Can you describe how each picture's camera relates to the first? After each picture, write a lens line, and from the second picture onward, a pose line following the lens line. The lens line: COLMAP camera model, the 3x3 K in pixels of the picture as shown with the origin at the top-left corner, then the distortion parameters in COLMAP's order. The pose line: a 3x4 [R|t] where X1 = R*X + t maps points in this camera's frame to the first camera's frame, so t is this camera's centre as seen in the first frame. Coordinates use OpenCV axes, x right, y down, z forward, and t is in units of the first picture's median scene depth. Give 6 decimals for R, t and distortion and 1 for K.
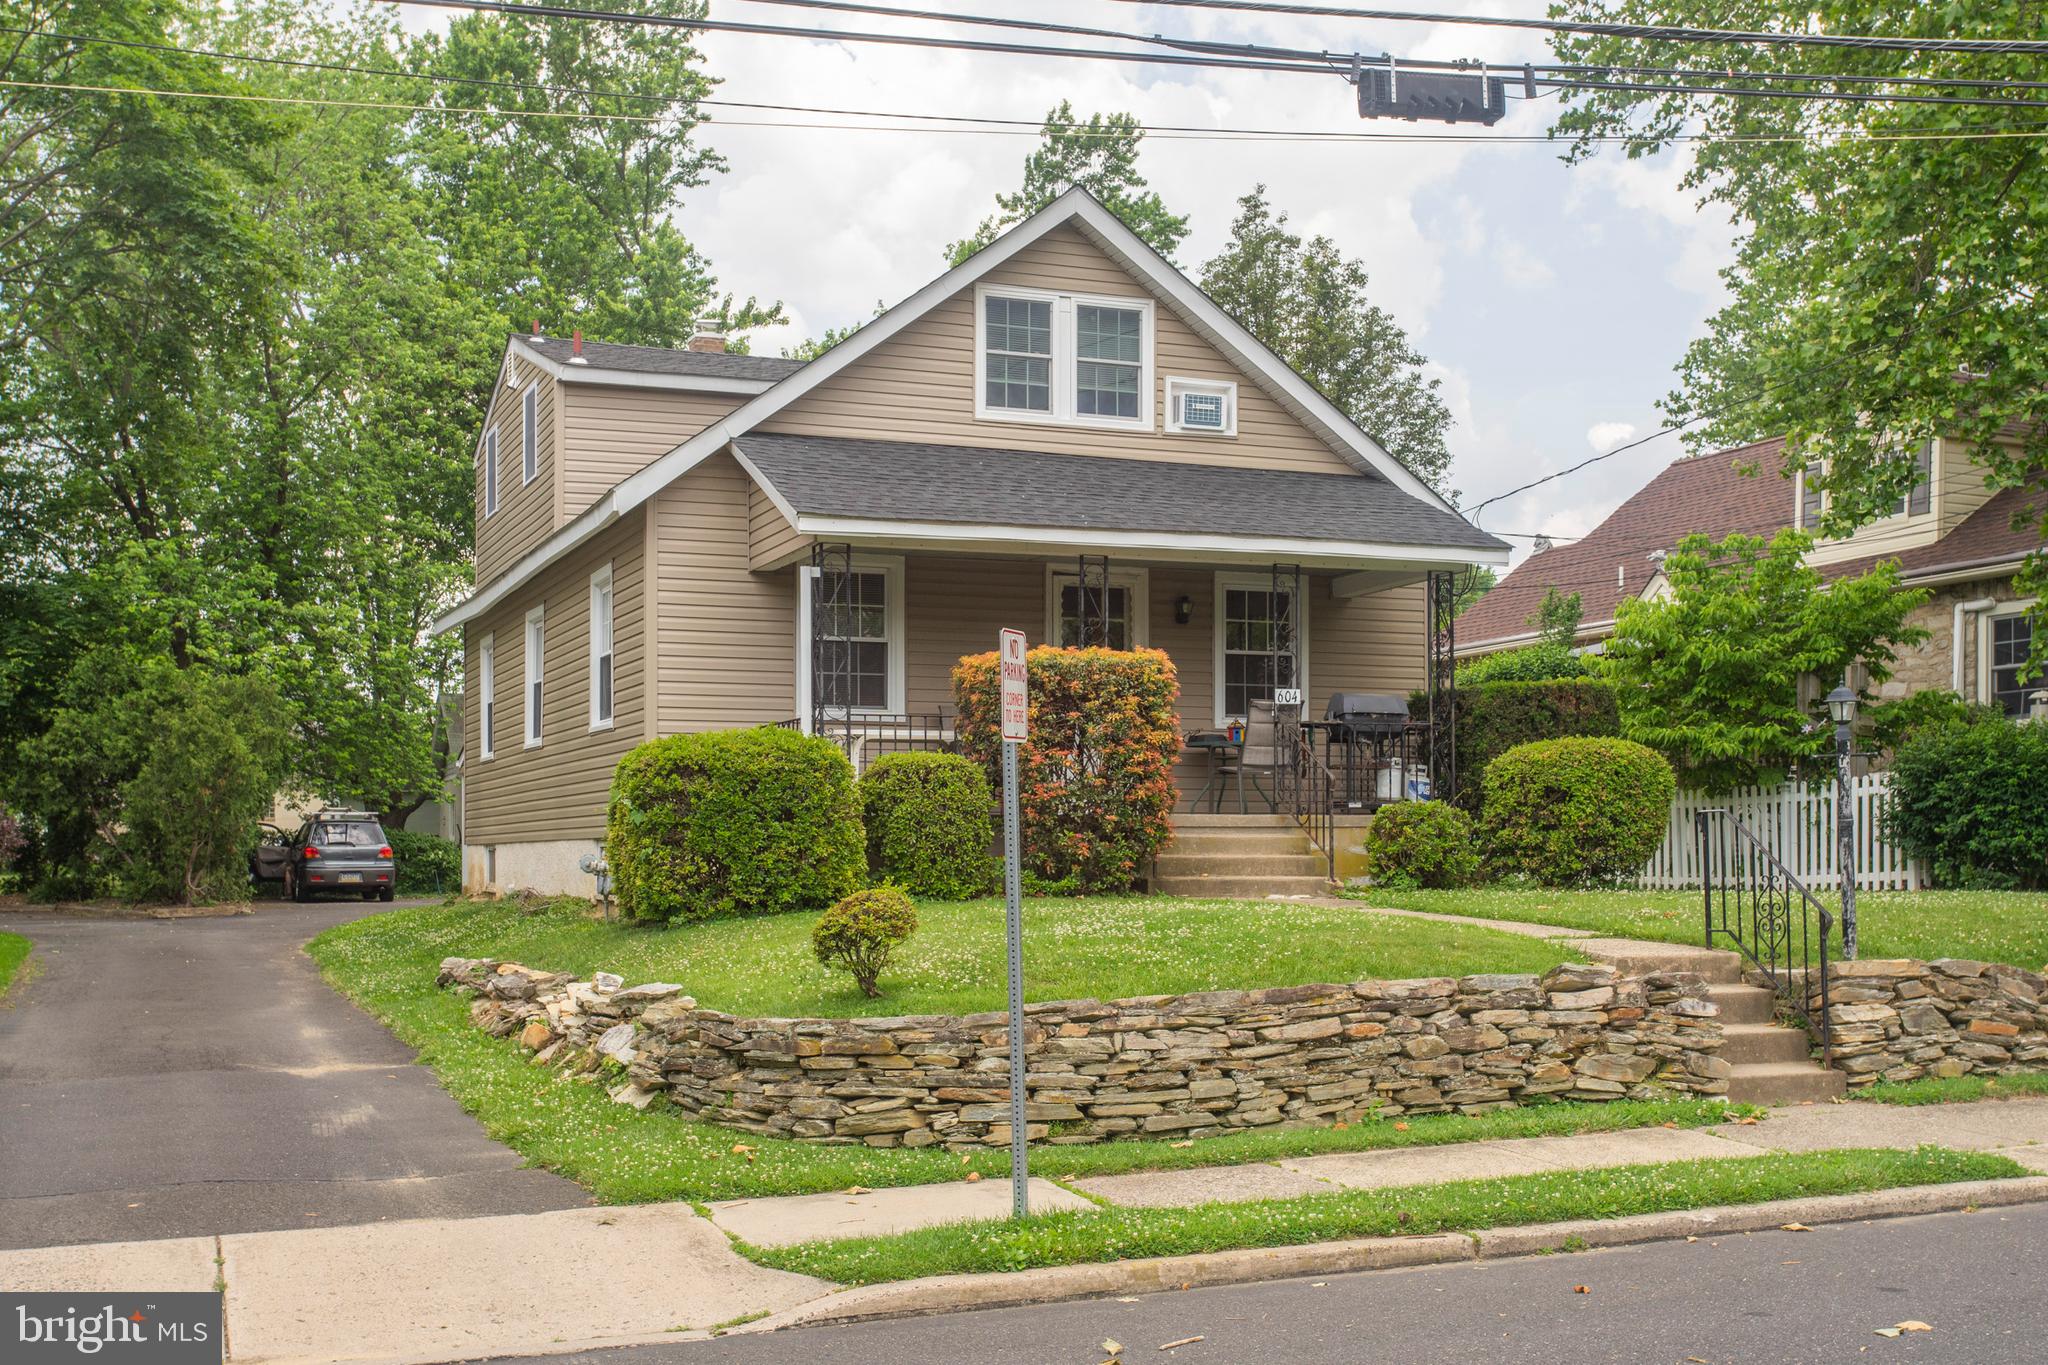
lens RADIAL K [[2272.5, 0, 1142.3], [0, 2272.5, 846.1], [0, 0, 1]] dist [0.011055, 0.000000]
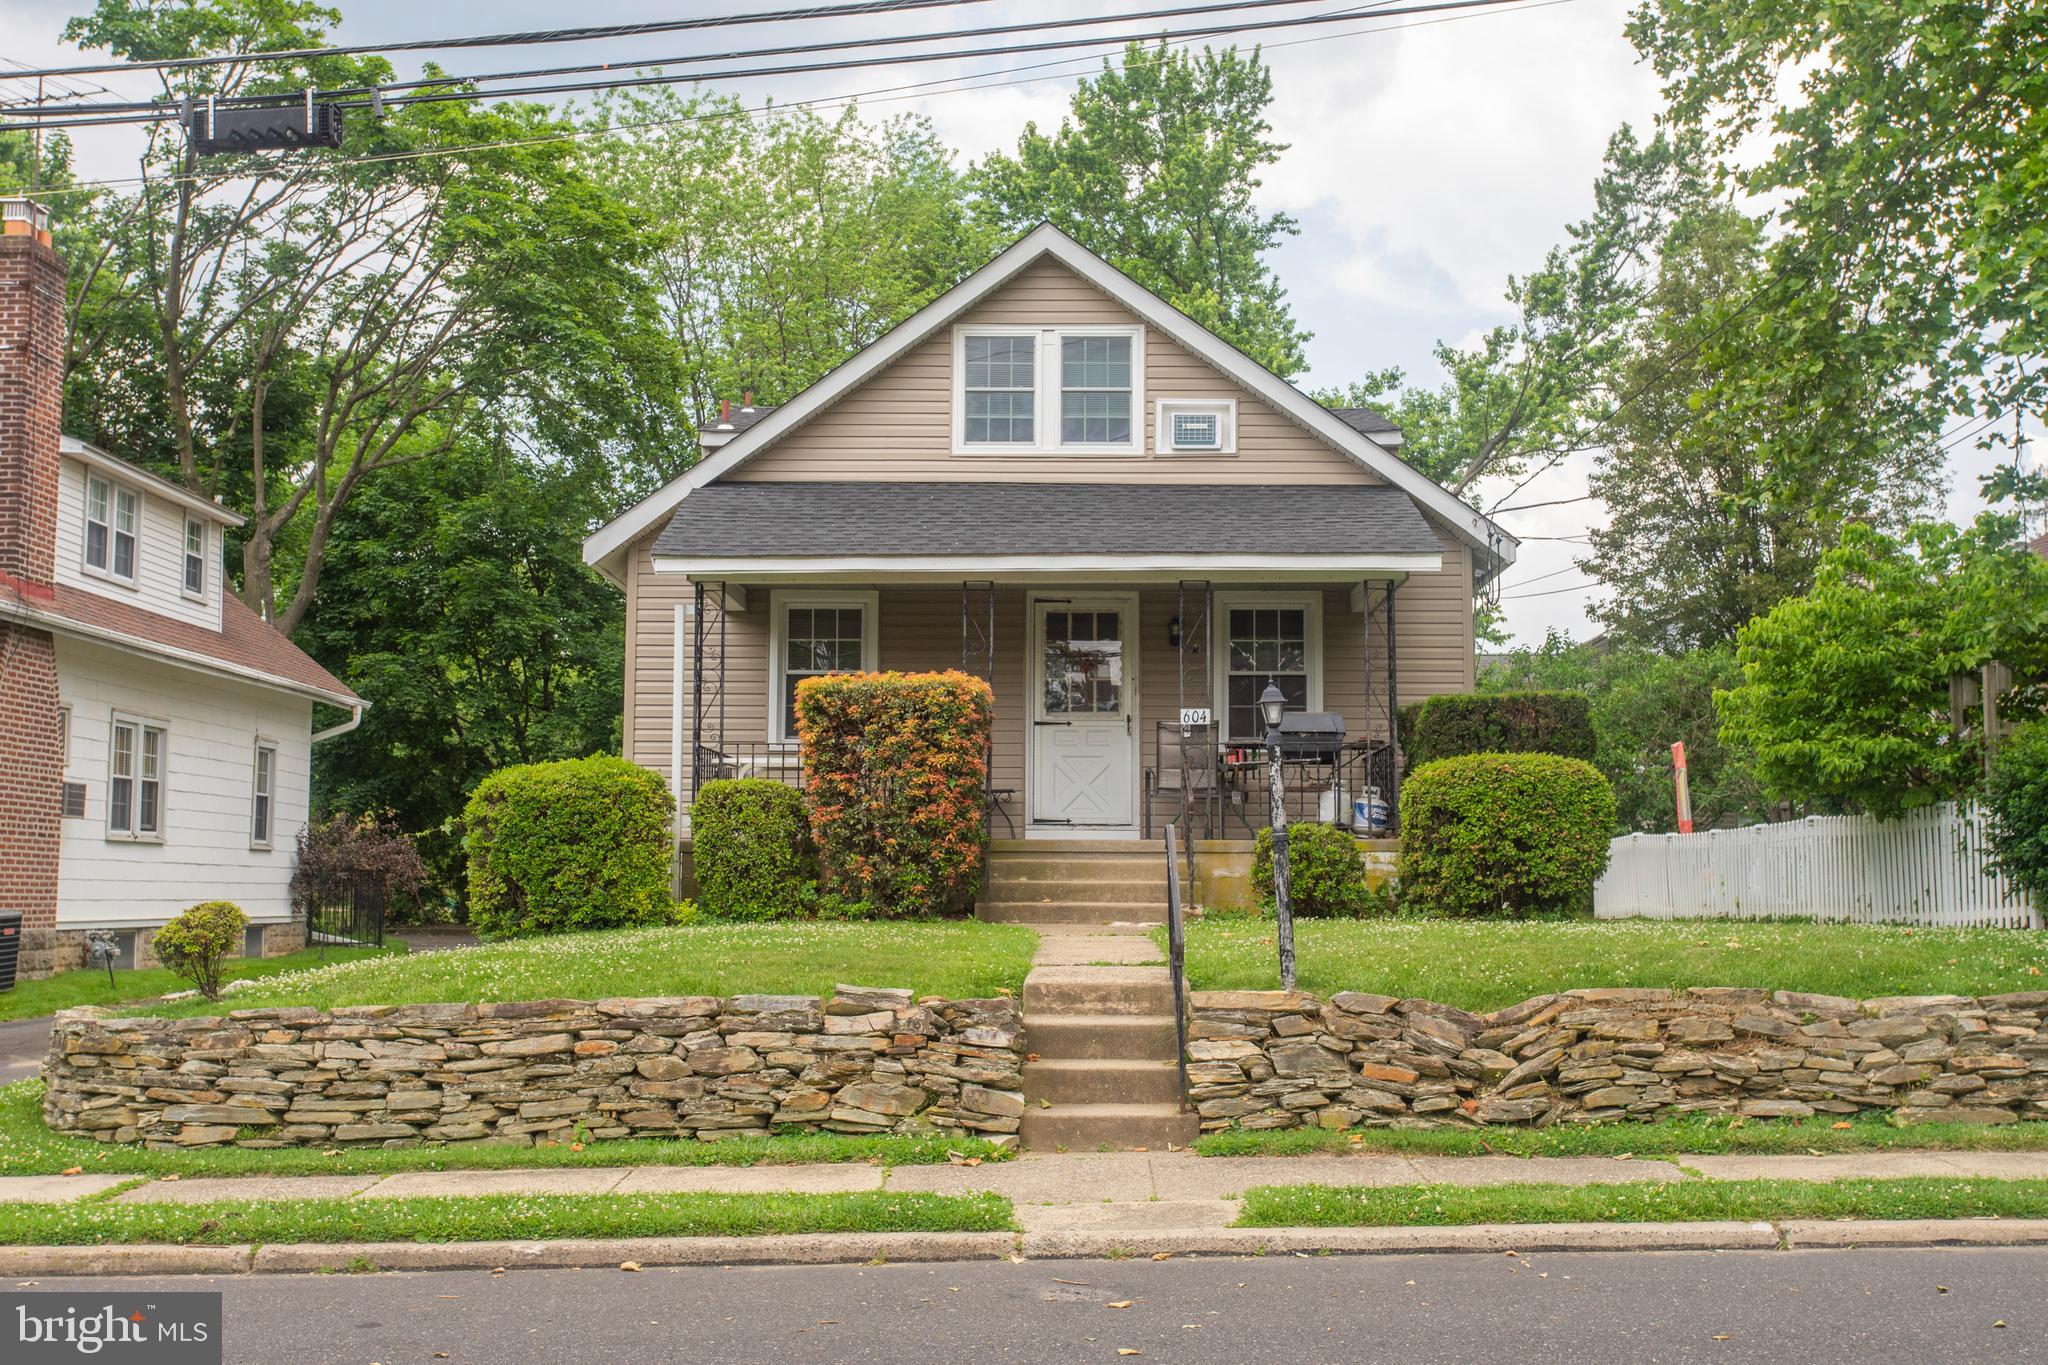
lens RADIAL K [[2272.5, 0, 1100.4], [0, 2272.5, 669.3], [0, 0, 1]] dist [0.011055, 0.000000]
pose [[0.921812, -0.033516, -0.386185, 0.620881], [-0.003994, 0.995381, -0.095919, 0.010589], [0.387616, 0.089961, 0.917421, 0.153612]]
